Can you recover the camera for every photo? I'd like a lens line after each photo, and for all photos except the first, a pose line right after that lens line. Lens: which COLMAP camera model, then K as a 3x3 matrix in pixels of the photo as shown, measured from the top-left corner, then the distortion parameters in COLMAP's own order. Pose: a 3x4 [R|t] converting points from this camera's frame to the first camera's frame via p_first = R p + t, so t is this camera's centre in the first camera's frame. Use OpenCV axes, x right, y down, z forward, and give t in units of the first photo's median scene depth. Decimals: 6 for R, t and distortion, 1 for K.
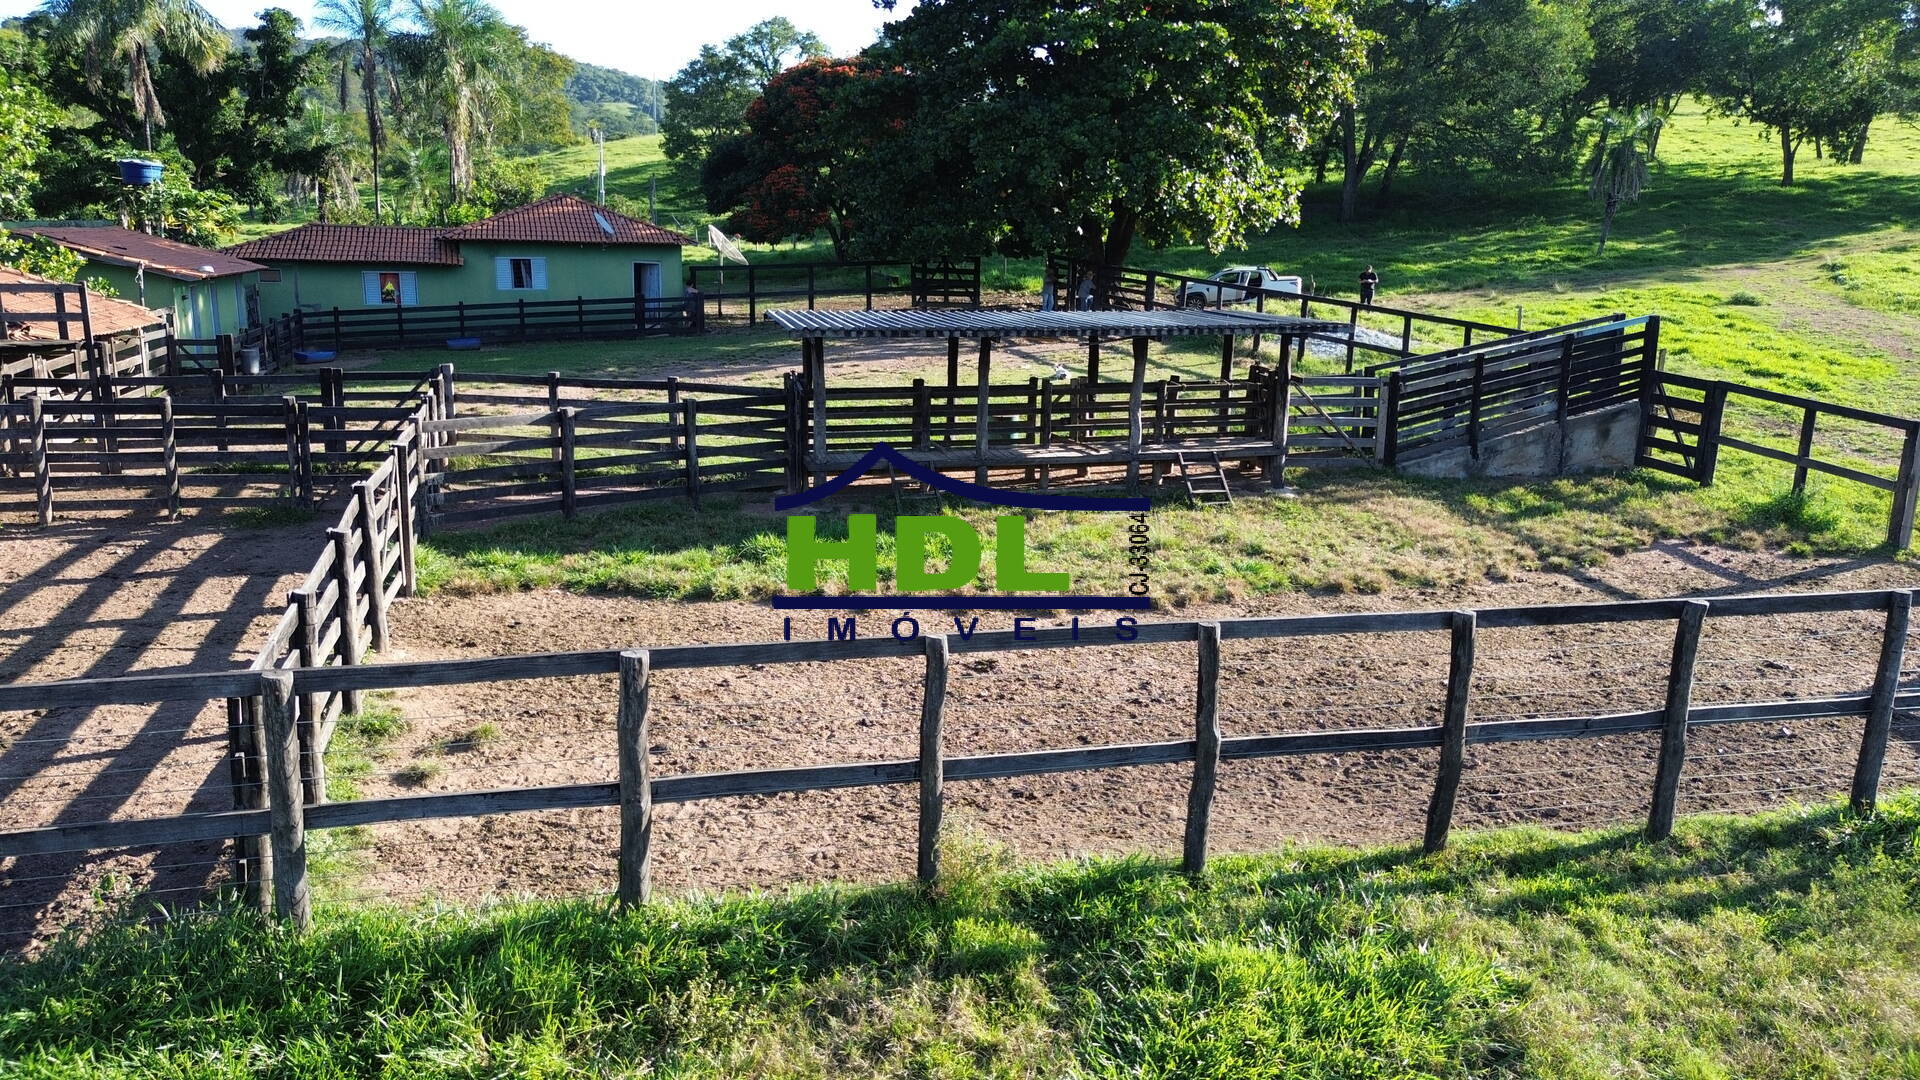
lens RADIAL K [[1366.2, 0, 959.1], [0, 1366.2, 537.8], [0, 0, 1]] dist [0.065894, -0.059783]
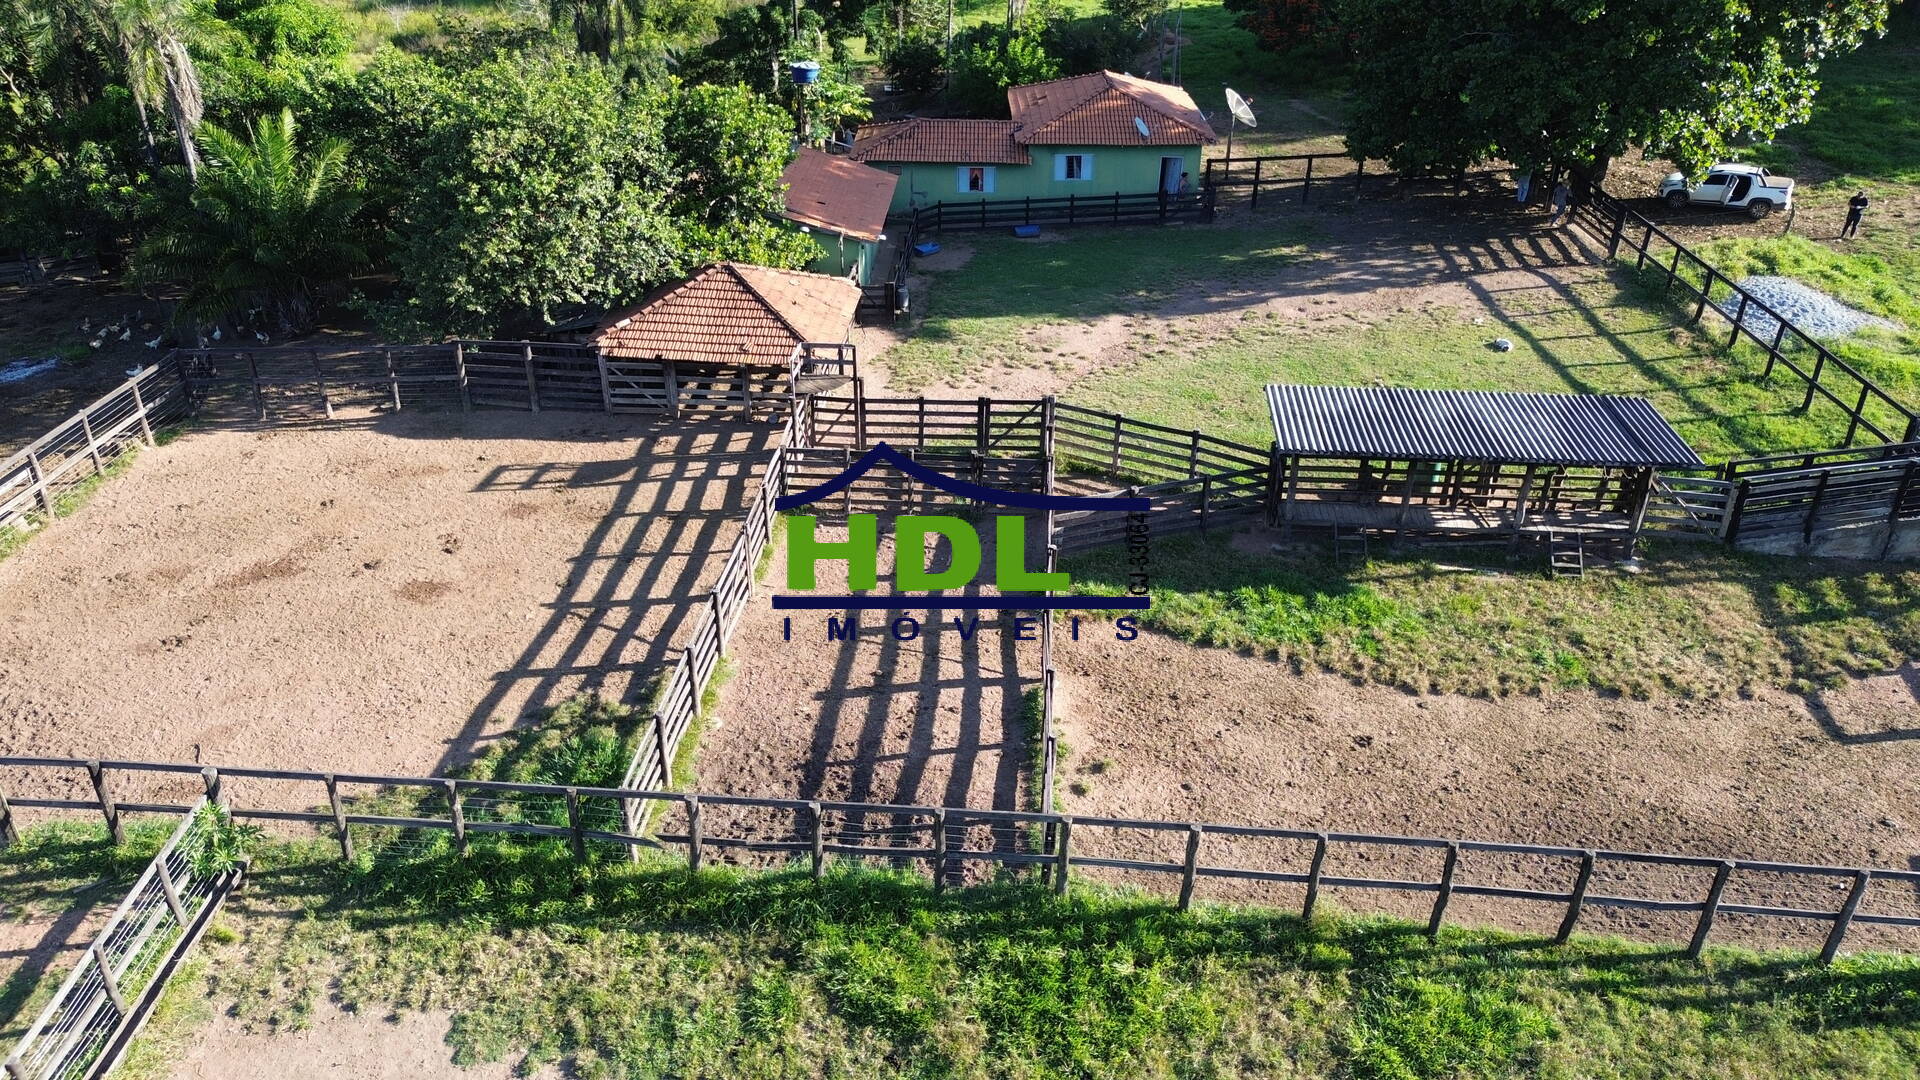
lens RADIAL K [[1366.2, 0, 959.9], [0, 1366.2, 536.2], [0, 0, 1]] dist [0.065894, -0.059783]
pose [[0.944040, 0.149489, -0.294009, 0.011387], [-0.062153, 0.956051, 0.286538, -0.936725], [0.323922, -0.252230, 0.911842, -1.086255]]
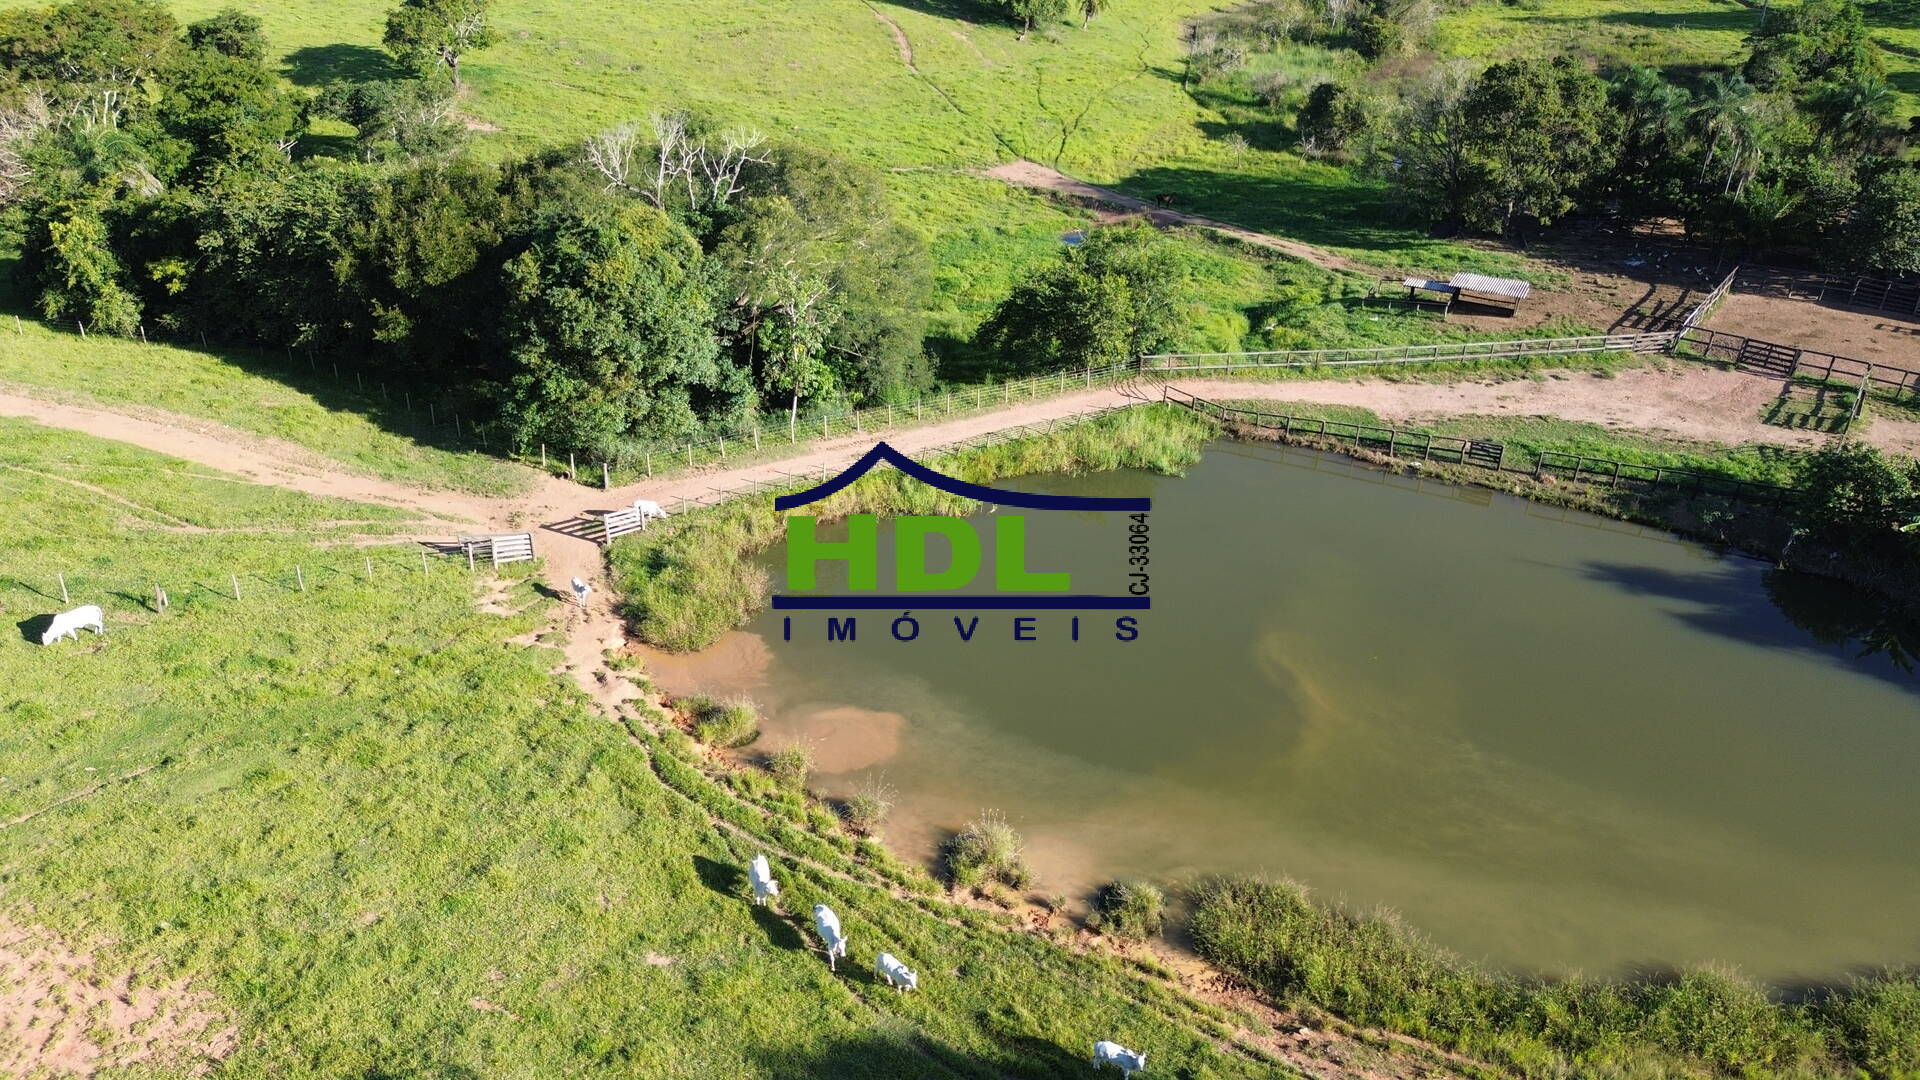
lens RADIAL K [[1366.2, 0, 970.3], [0, 1366.2, 546.4], [0, 0, 1]] dist [0.065894, -0.059783]
pose [[0.625063, 0.374814, -0.684698, 1.098765], [-0.184443, 0.923253, 0.337025, -0.687922], [0.758471, -0.084374, 0.646222, -9.367057]]
